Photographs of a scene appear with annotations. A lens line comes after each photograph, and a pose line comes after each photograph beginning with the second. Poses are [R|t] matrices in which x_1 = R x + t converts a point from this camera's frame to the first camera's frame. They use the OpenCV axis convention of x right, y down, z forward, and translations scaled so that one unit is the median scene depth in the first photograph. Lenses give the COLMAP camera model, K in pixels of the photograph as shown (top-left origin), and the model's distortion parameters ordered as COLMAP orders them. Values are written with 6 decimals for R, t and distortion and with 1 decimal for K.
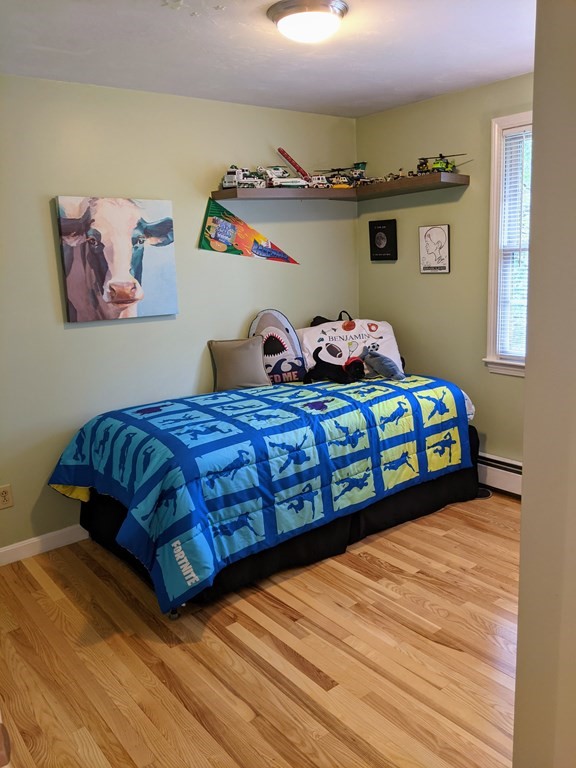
lens RADIAL K [[616.5, 0, 288.0], [0, 616.5, 384.0], [0, 0, 1]] dist [0.036431, -0.076331]
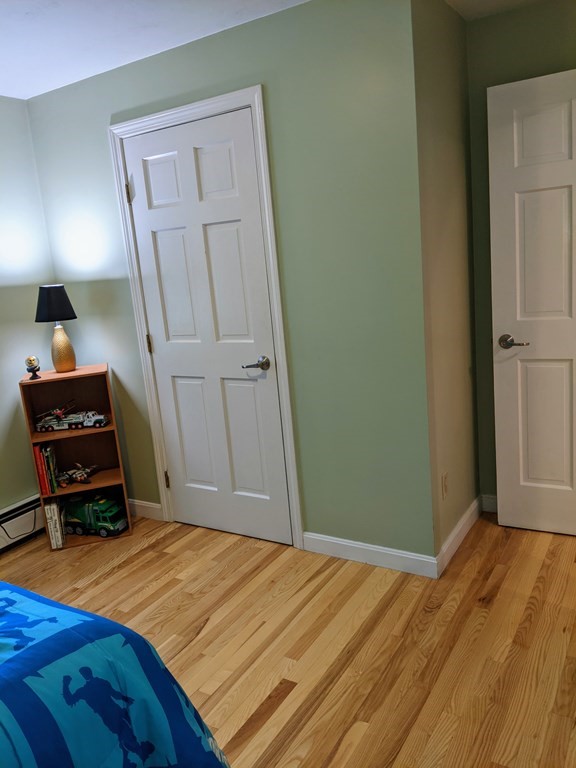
lens RADIAL K [[616.5, 0, 288.0], [0, 616.5, 384.0], [0, 0, 1]] dist [0.036431, -0.076331]
pose [[-0.336503, -0.122625, 0.933664, -0.804254], [0.298256, 0.926562, 0.229187, -0.169001], [-0.893202, 0.355593, -0.275217, 1.149978]]
